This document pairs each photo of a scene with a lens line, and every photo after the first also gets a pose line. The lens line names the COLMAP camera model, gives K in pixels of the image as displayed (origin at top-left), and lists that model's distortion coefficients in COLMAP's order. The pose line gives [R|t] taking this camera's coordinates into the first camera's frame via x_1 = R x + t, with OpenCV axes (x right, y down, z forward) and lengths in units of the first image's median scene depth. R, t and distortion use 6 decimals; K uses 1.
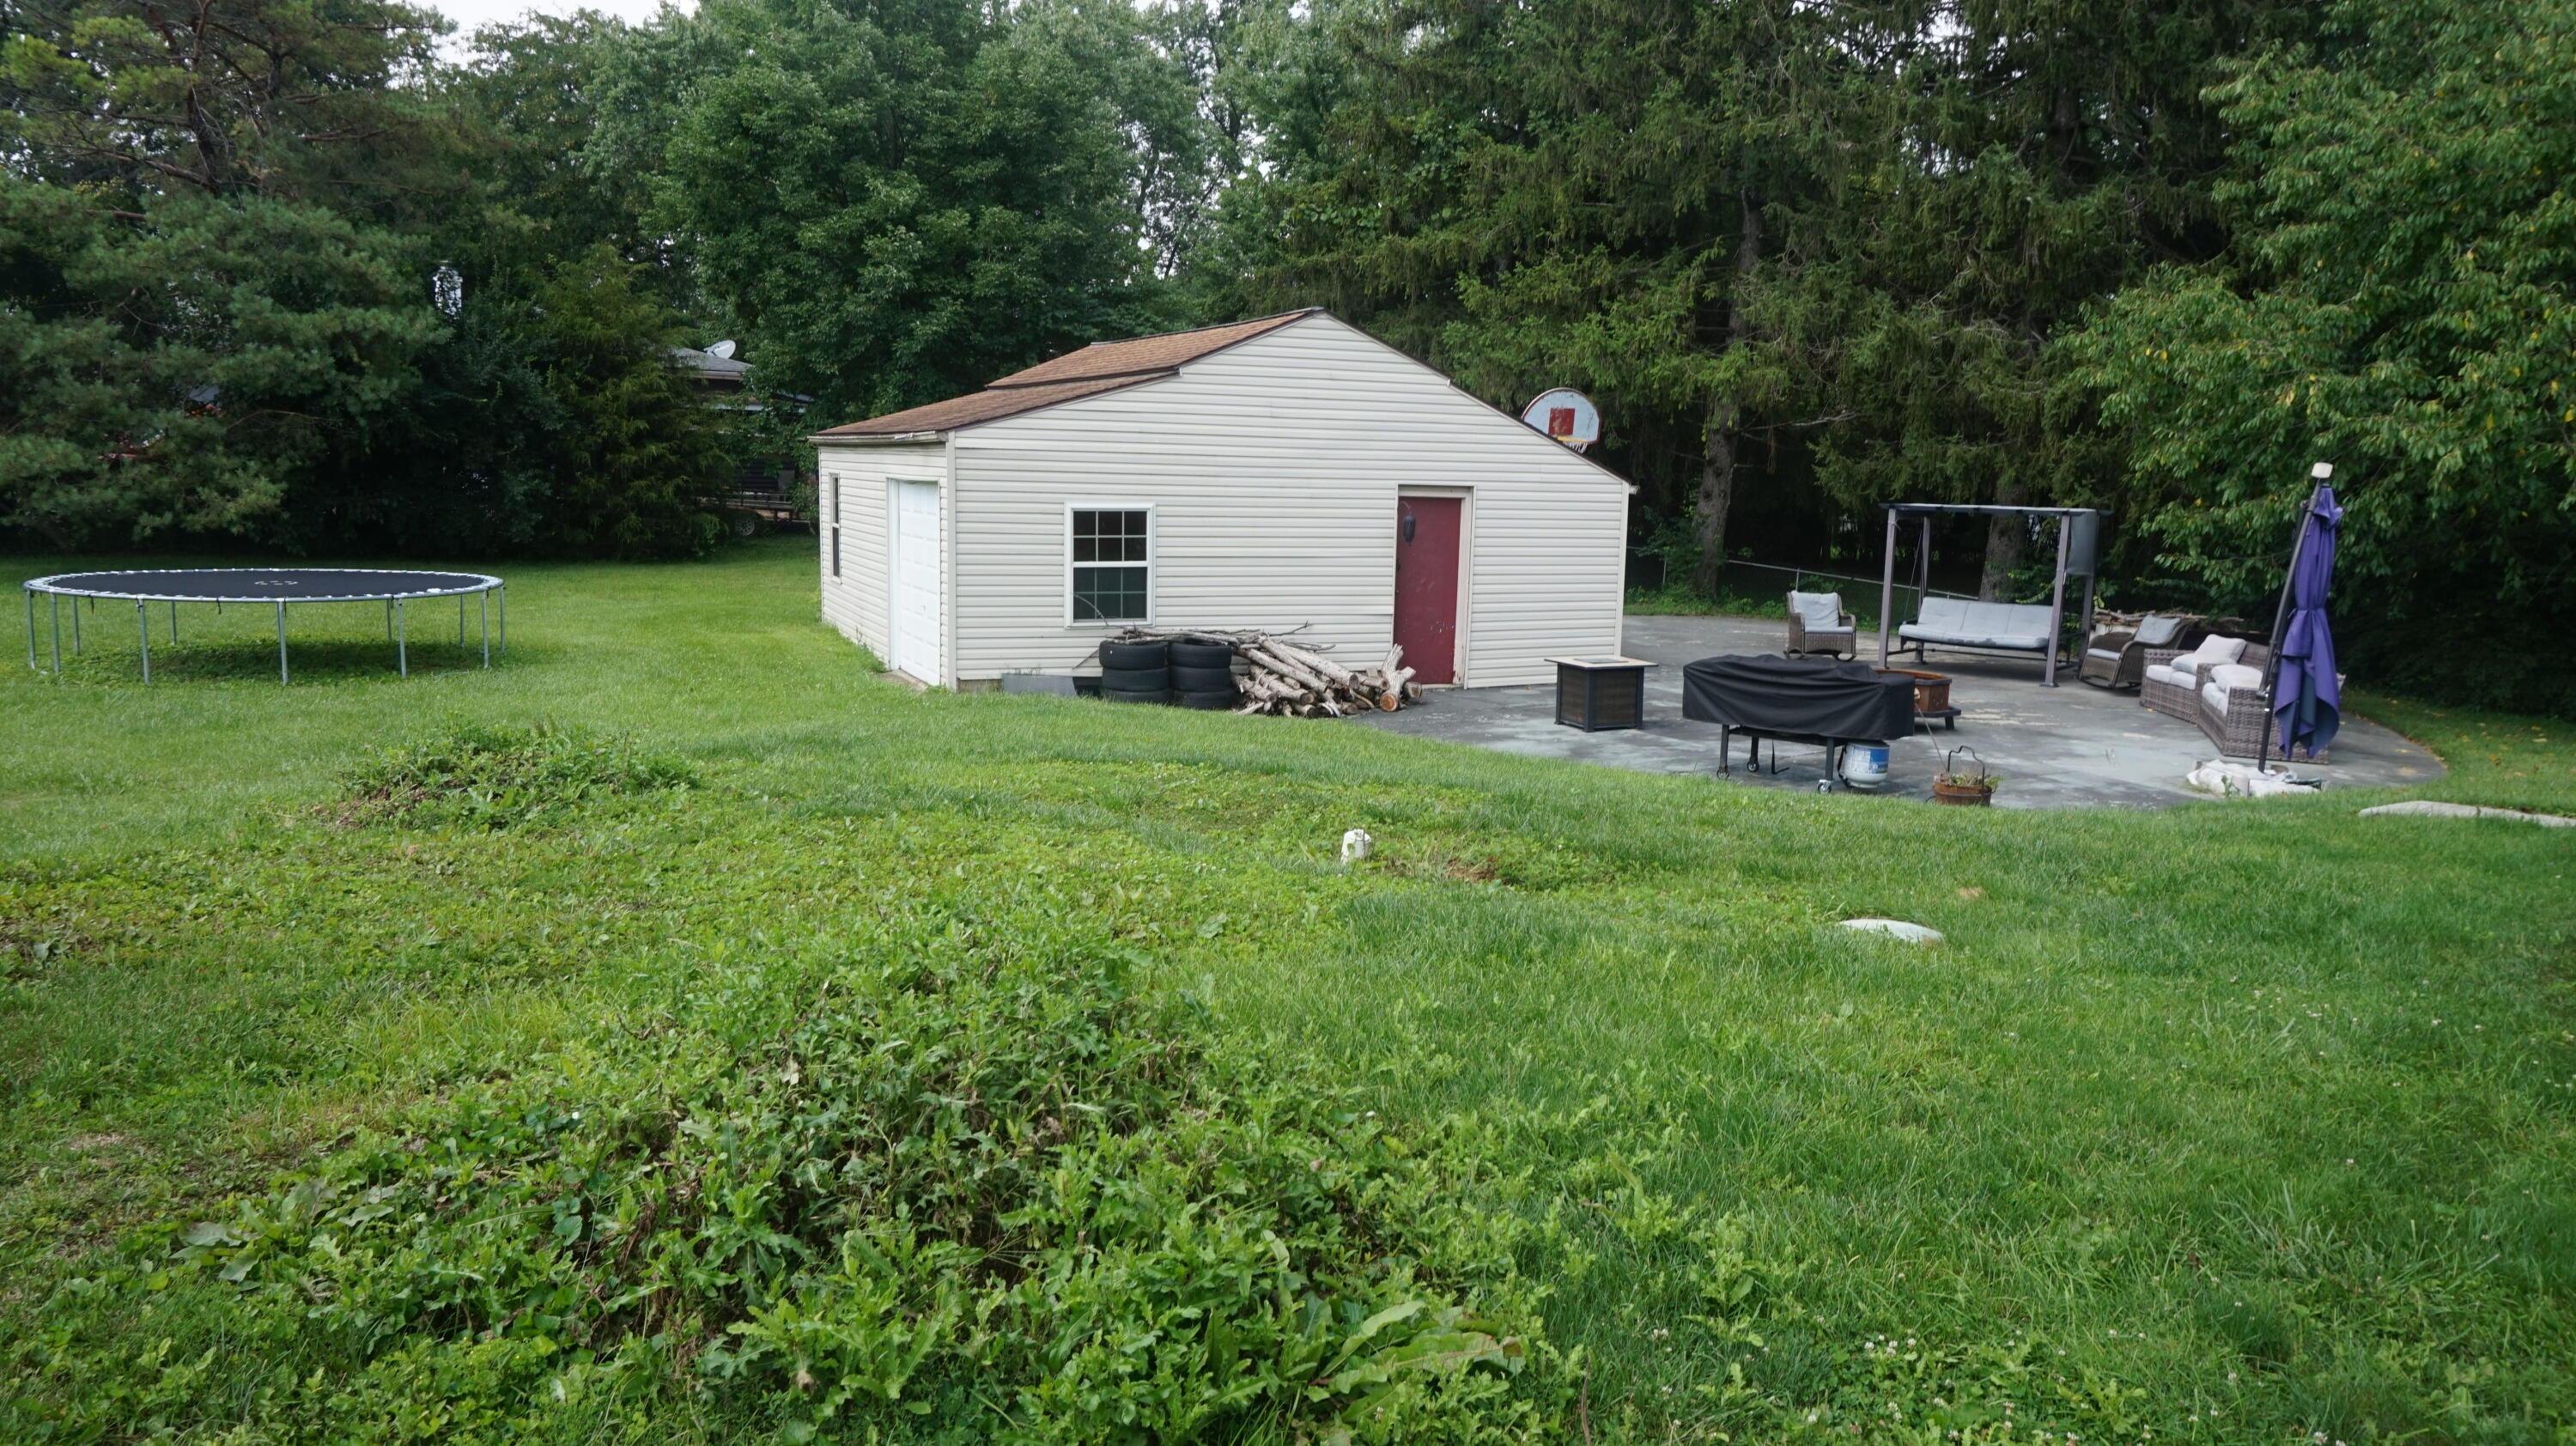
lens RADIAL K [[1711.4, 0, 1297.0], [0, 1711.4, 738.3], [0, 0, 1]] dist [-0.003591, 0.002040]
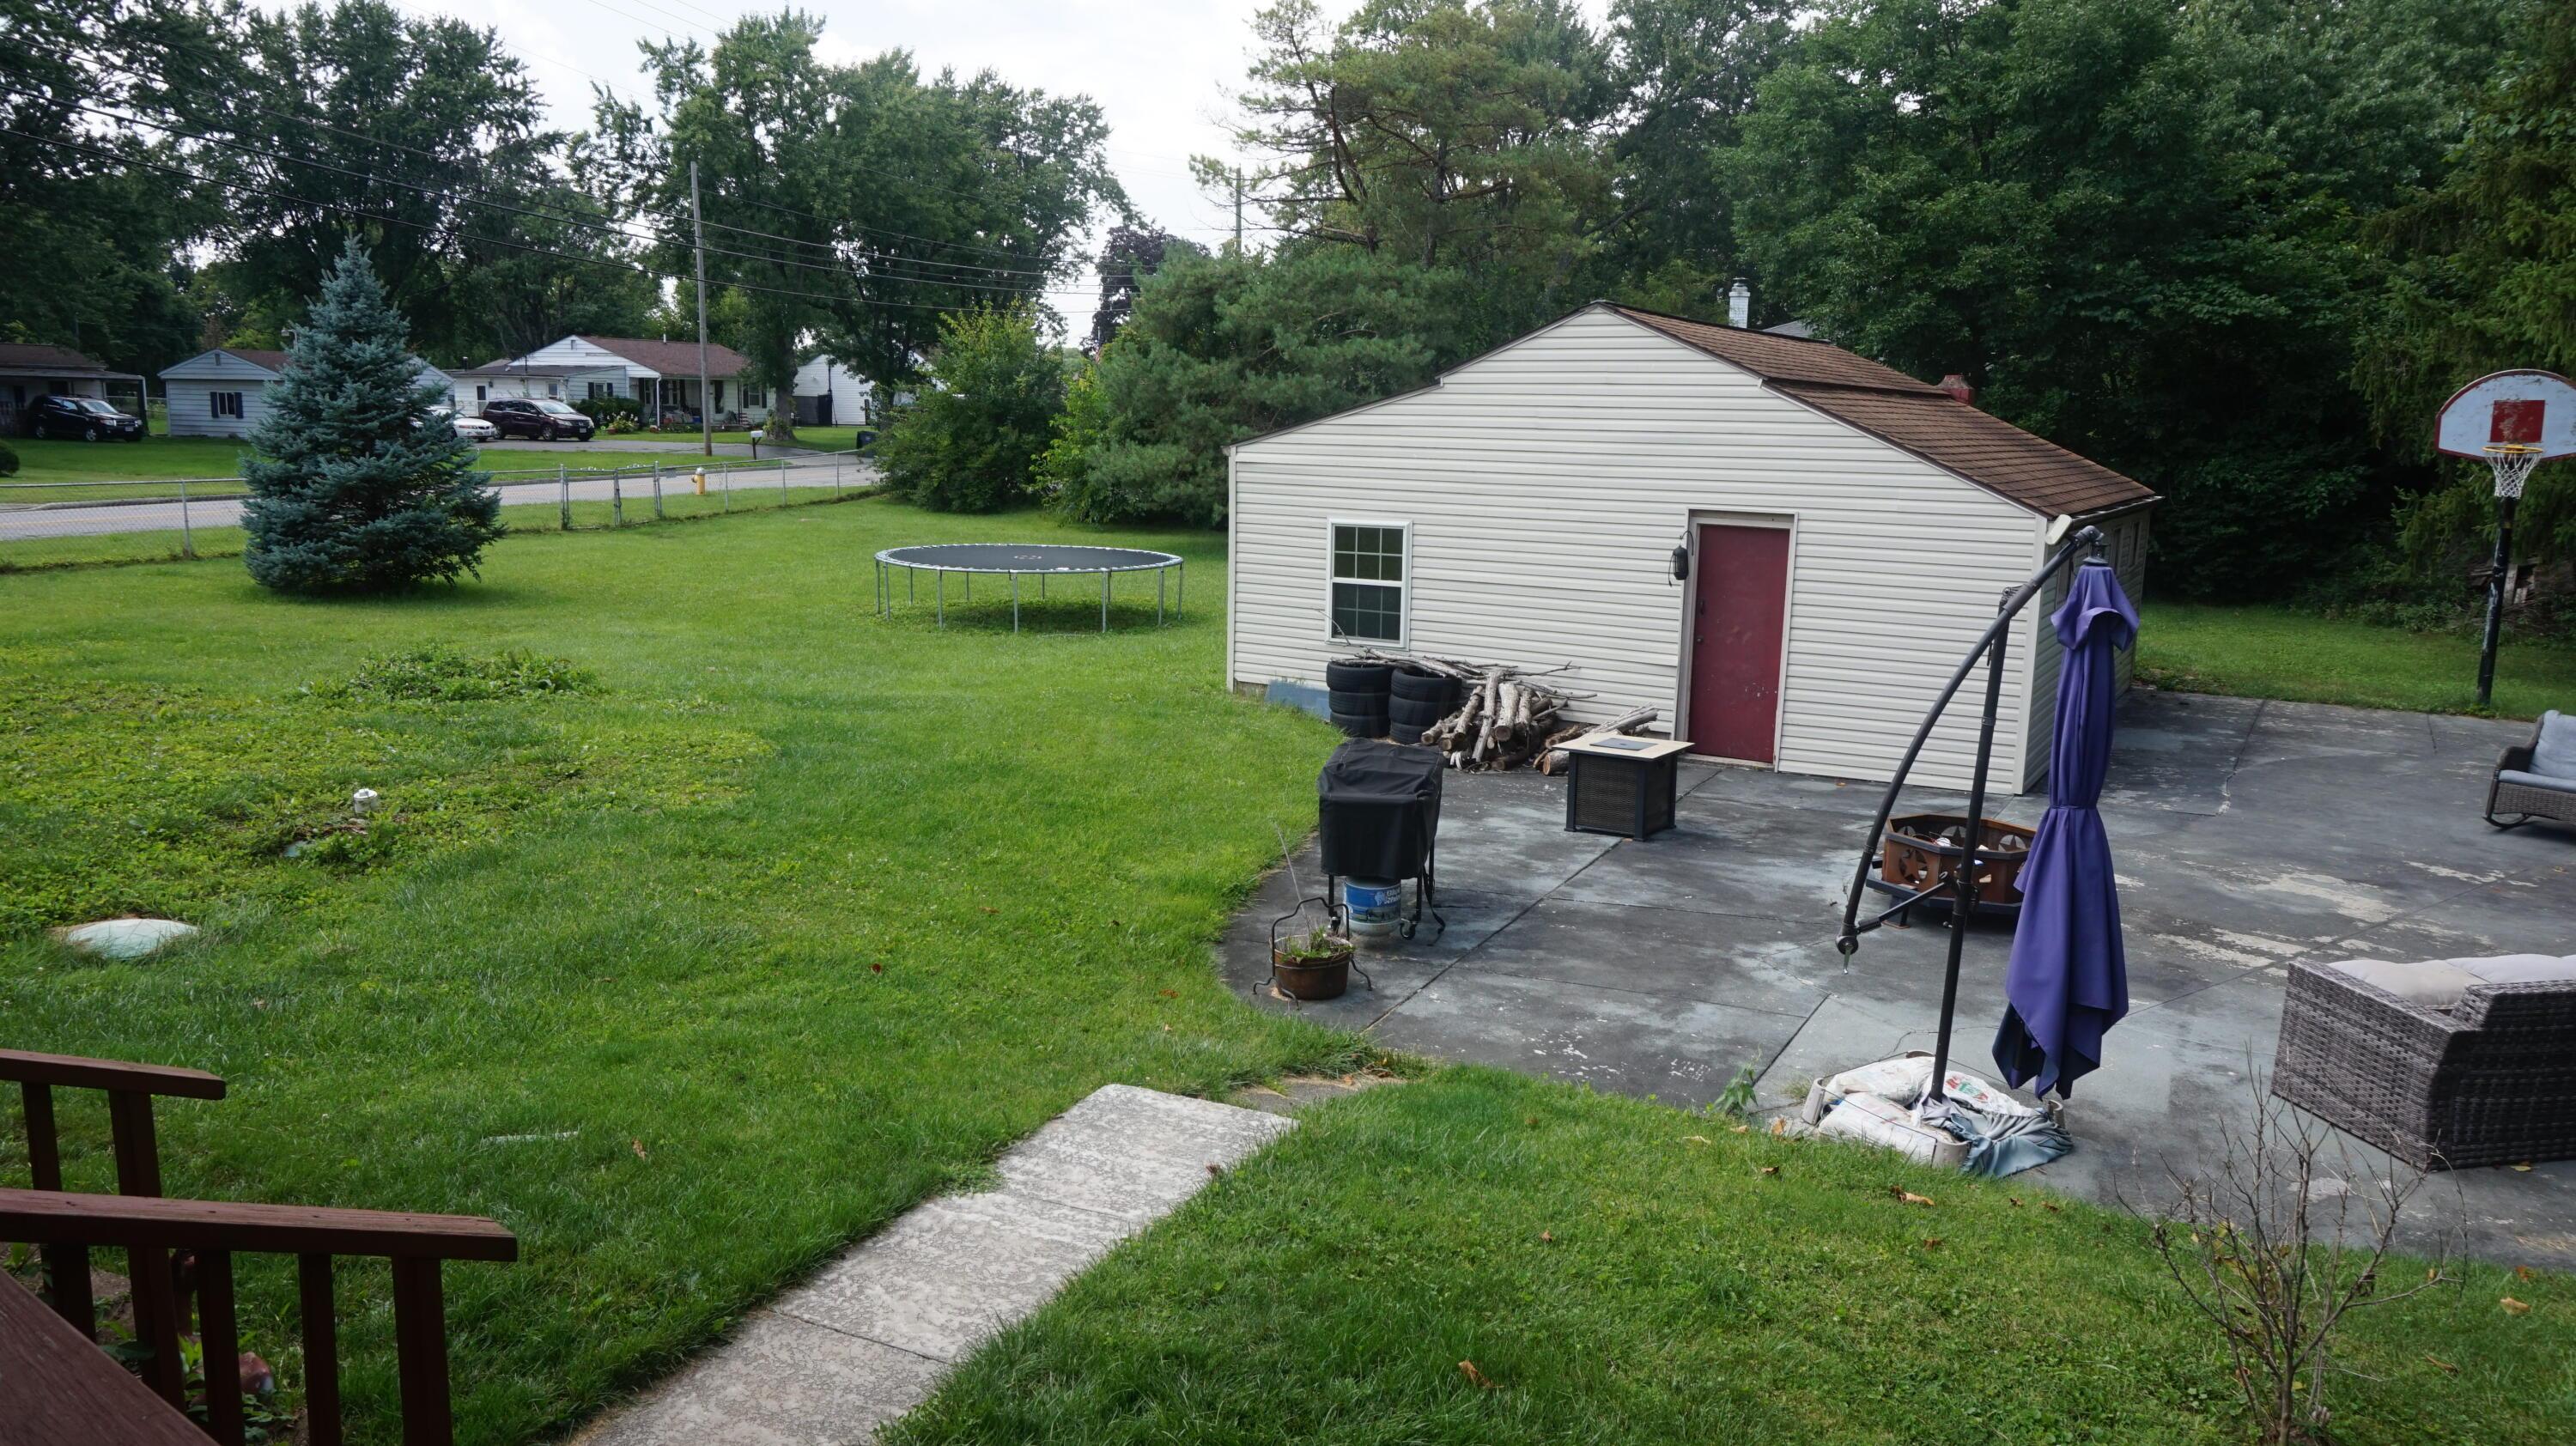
lens RADIAL K [[1711.4, 0, 1292.9], [0, 1711.4, 720.0], [0, 0, 1]] dist [-0.003591, 0.002040]
pose [[0.588666, 0.129326, -0.797964, 0.648406], [-0.135954, 0.988898, 0.059976, -0.076060], [0.796862, 0.073180, 0.599713, 0.385000]]
